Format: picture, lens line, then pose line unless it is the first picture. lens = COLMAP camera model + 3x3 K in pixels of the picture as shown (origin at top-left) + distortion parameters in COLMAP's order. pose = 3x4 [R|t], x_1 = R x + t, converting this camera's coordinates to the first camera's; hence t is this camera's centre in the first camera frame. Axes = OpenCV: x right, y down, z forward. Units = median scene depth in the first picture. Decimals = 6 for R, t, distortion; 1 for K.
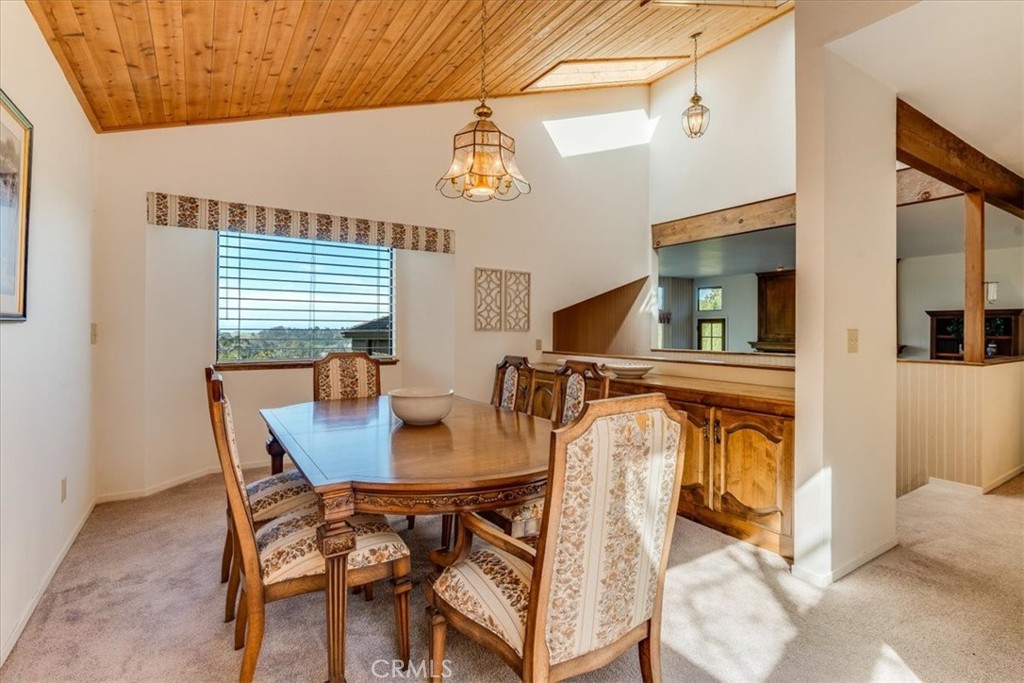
lens RADIAL K [[485.9, 0, 514.3], [0, 485.9, 327.8], [0, 0, 1]] dist [-0.000770, -0.000034]
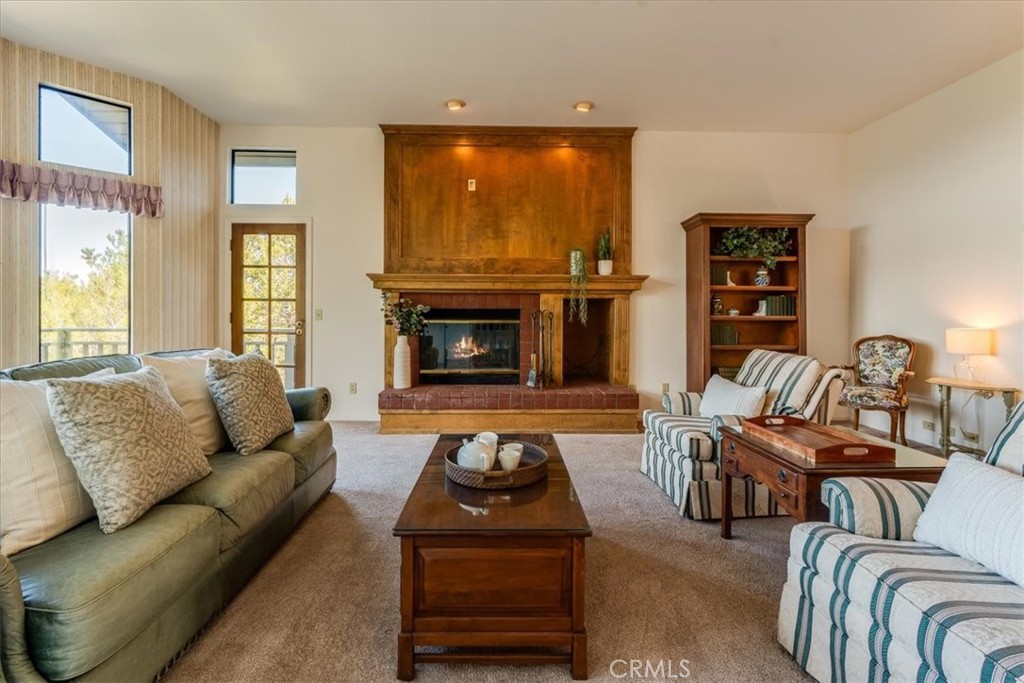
lens RADIAL K [[453.1, 0, 511.2], [0, 453.1, 314.0], [0, 0, 1]] dist [-0.017334, 0.000164]
pose [[0.523734, -0.010171, 0.851821, 0.180867], [-0.006652, 0.999849, 0.016028, 0.053842], [-0.851856, -0.014061, 0.523587, 0.618103]]
